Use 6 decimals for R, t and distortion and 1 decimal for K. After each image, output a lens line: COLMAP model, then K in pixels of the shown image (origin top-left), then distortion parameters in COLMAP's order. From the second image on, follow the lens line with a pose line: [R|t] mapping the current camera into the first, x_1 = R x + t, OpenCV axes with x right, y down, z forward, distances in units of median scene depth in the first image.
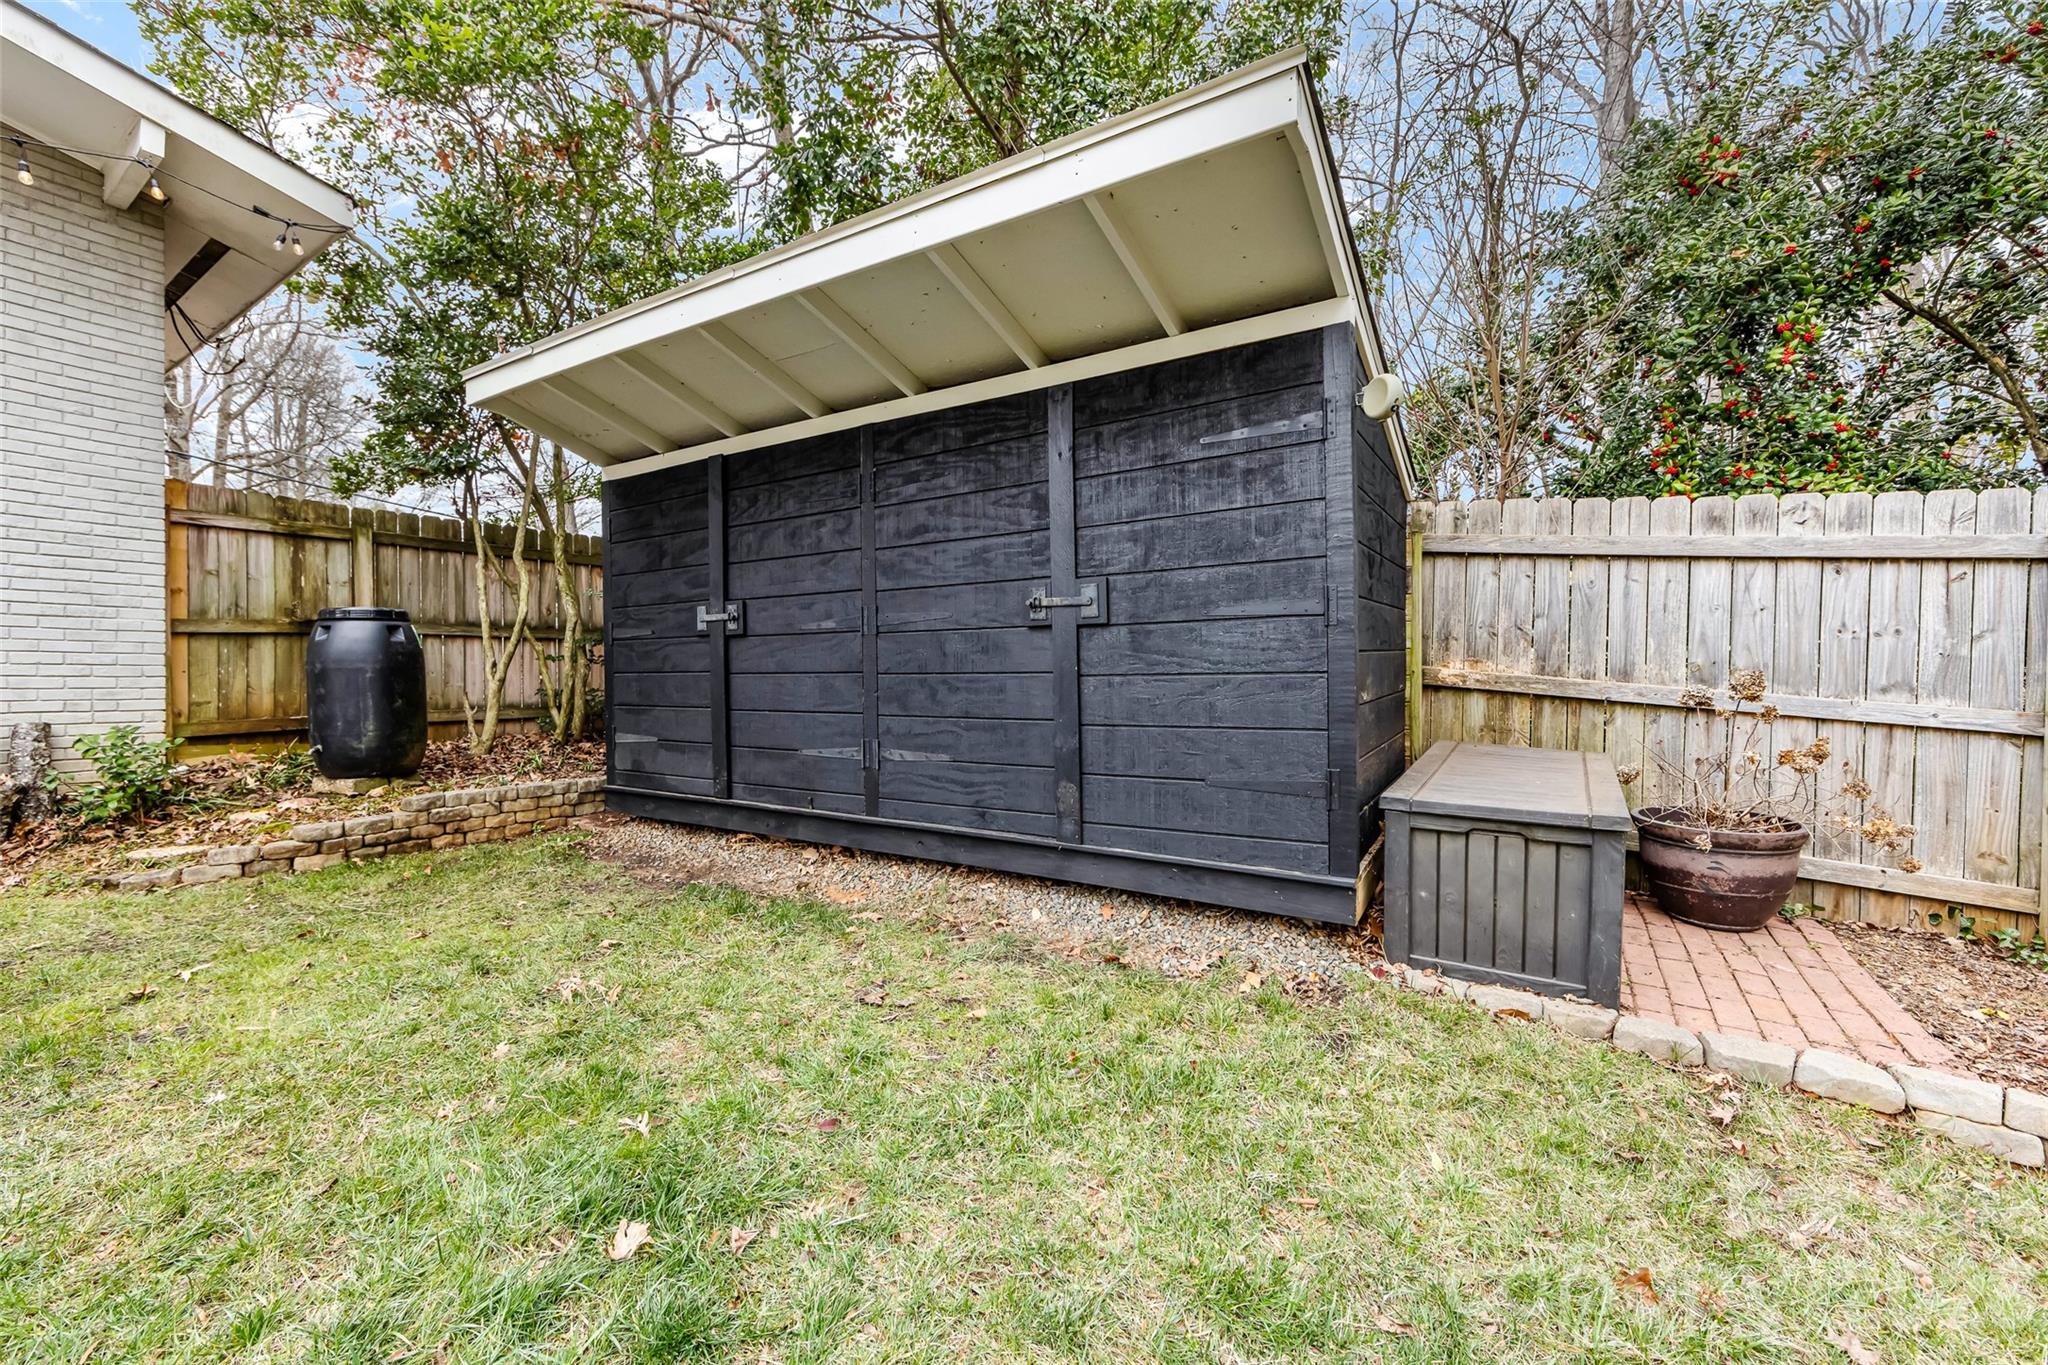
lens RADIAL K [[811.1, 0, 1018.5], [0, 811.1, 685.9], [0, 0, 1]] dist [-0.000429, -0.000165]
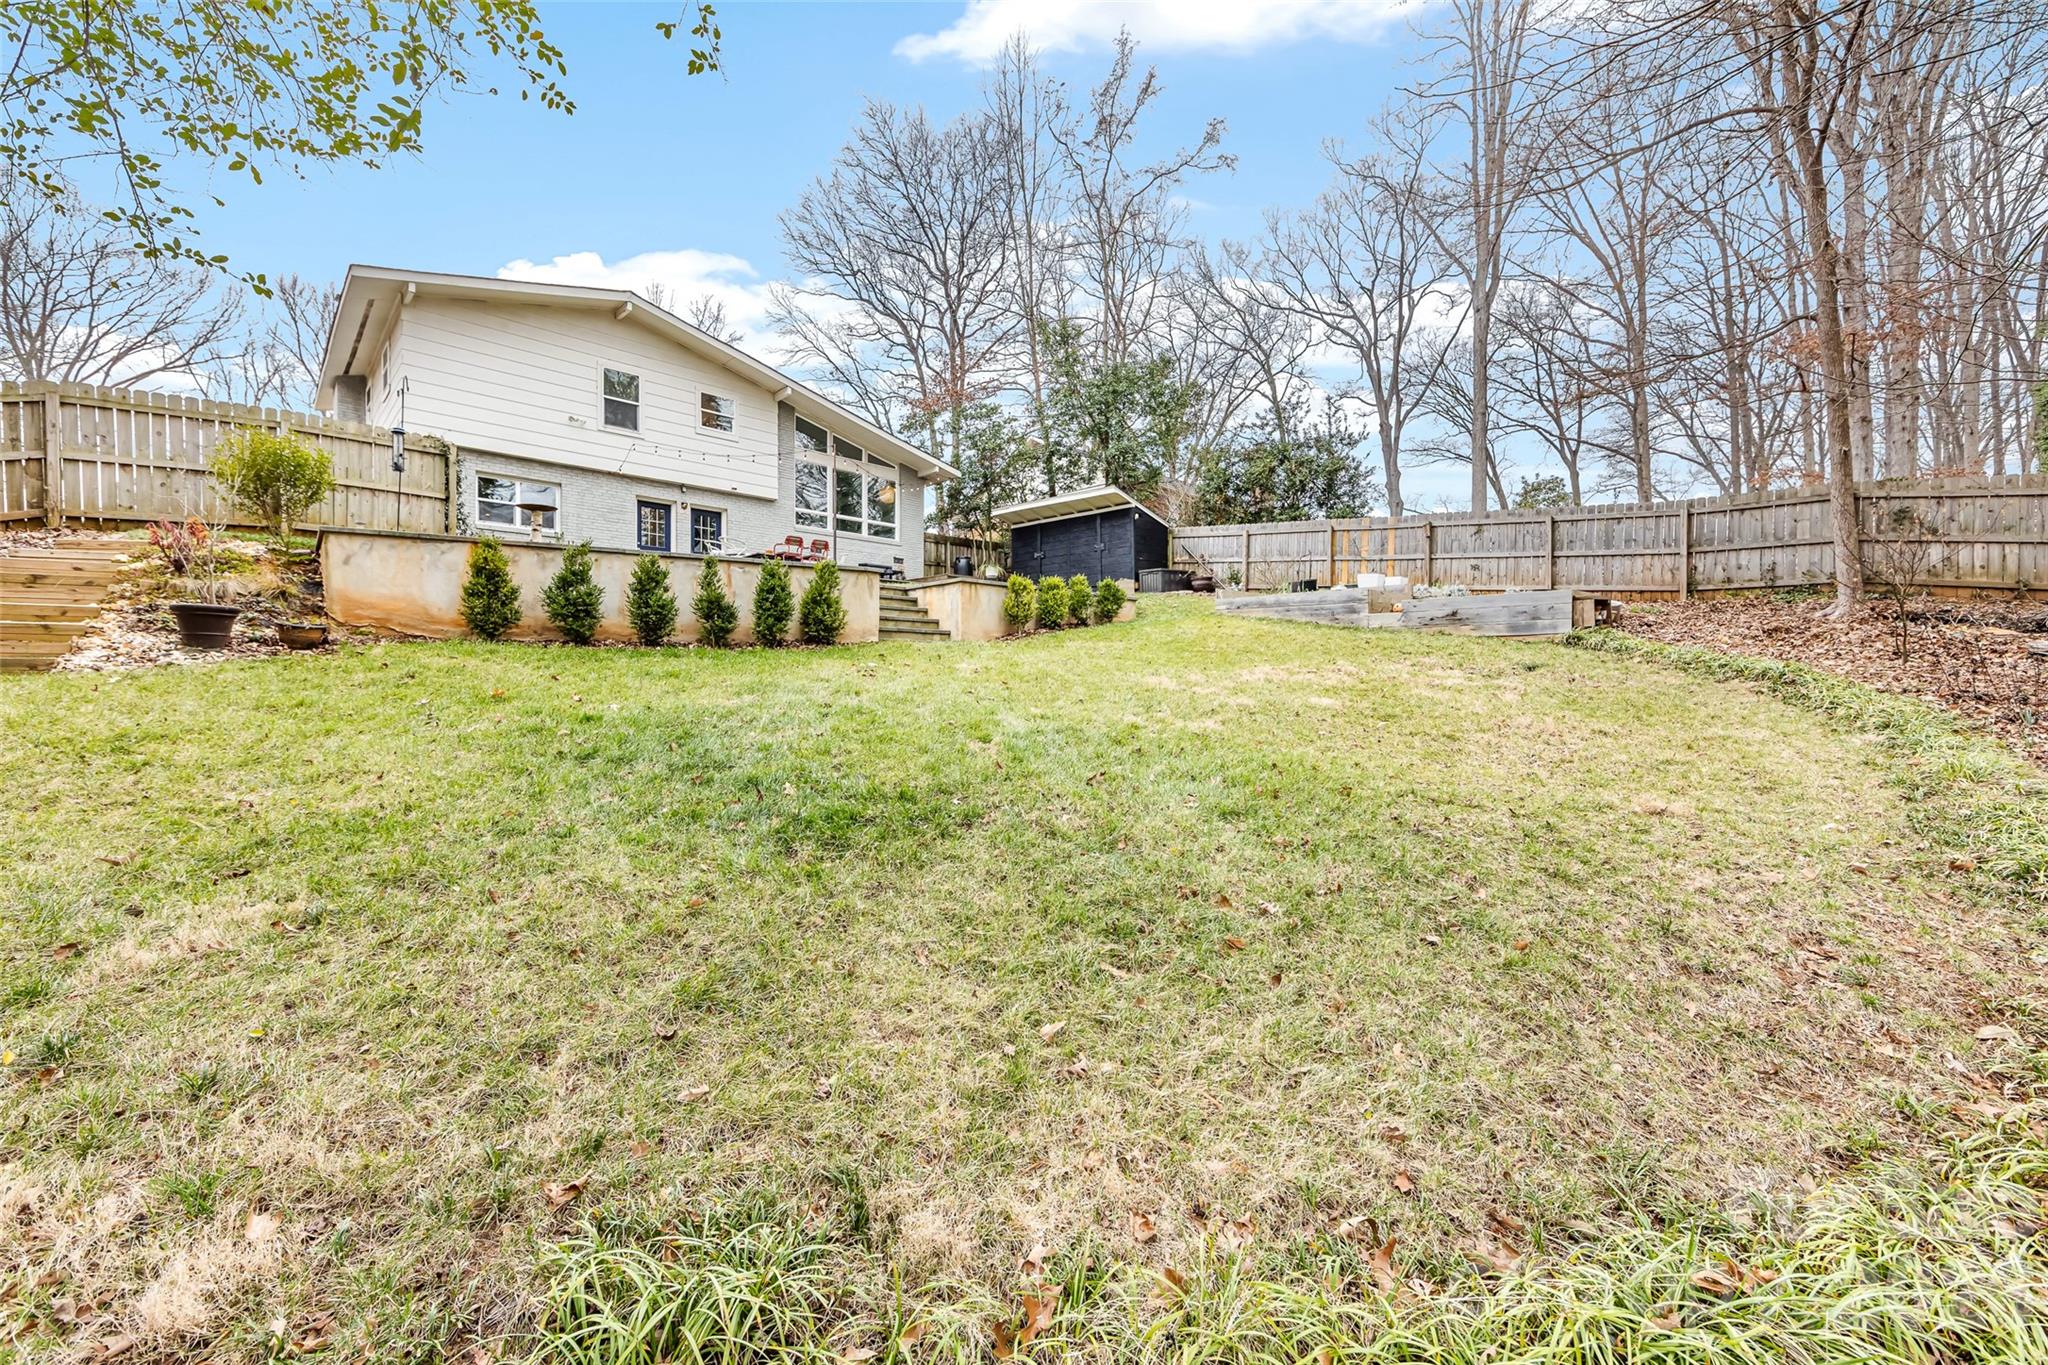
lens RADIAL K [[811.1, 0, 1018.7], [0, 811.1, 694.0], [0, 0, 1]] dist [-0.000429, -0.000165]
pose [[0.971942, 0.009907, -0.235011, 0.935000], [-0.009543, 0.999951, 0.002688, 1.025480], [0.235026, -0.000370, 0.971989, -5.259237]]
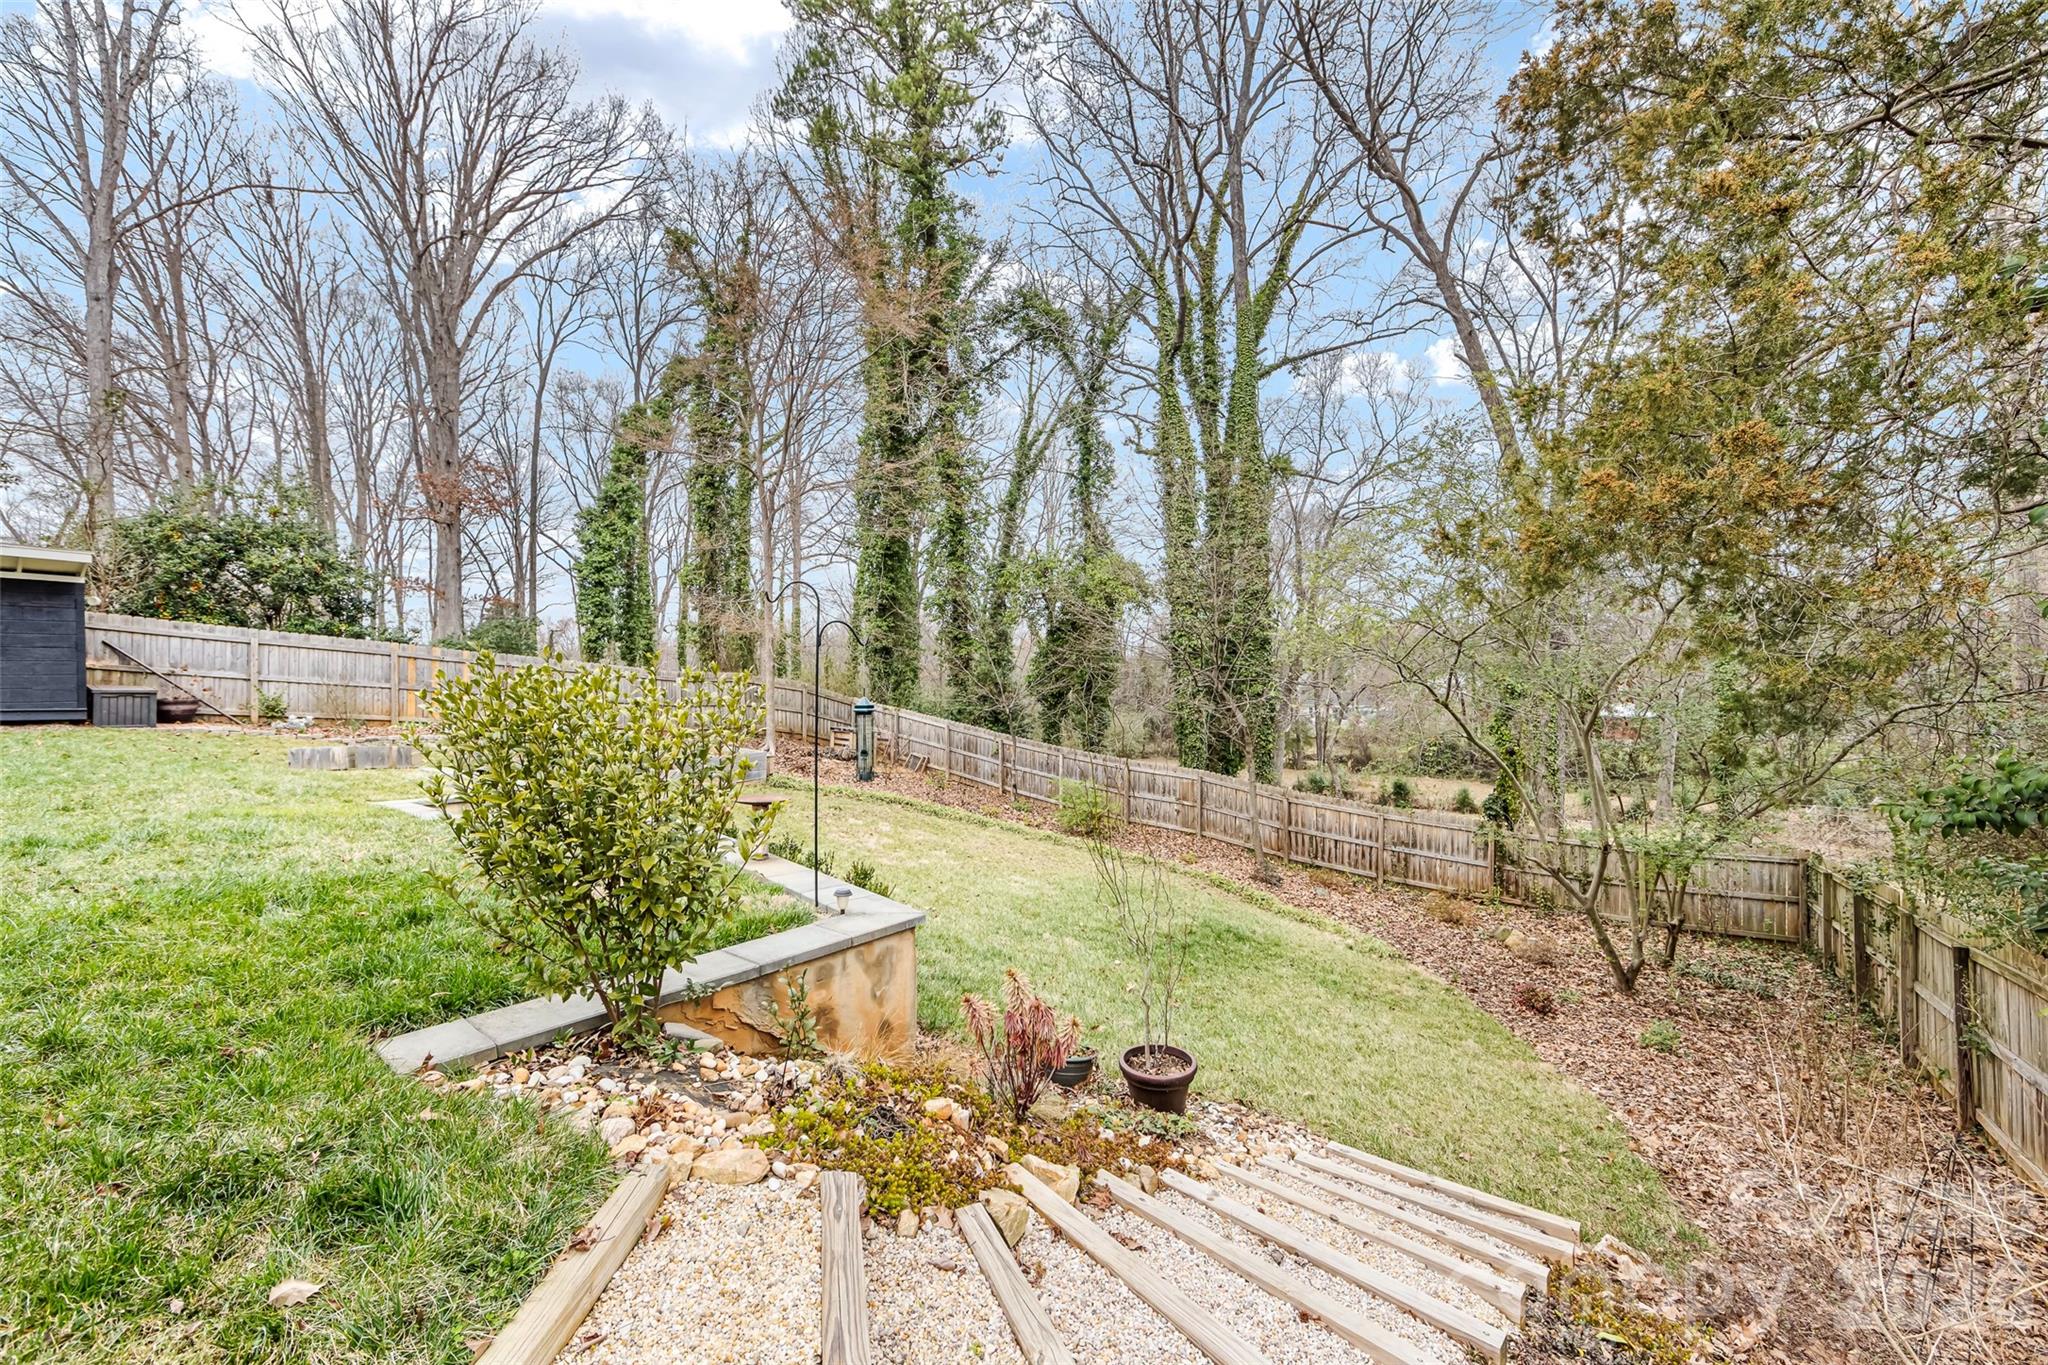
lens RADIAL K [[811.1, 0, 1029.6], [0, 811.1, 692.9], [0, 0, 1]] dist [-0.000429, -0.000165]
pose [[0.058094, -0.009170, 0.998269, -3.034312], [0.016448, 0.999831, 0.008227, 0.166351], [-0.998176, 0.015942, 0.058235, -3.603739]]
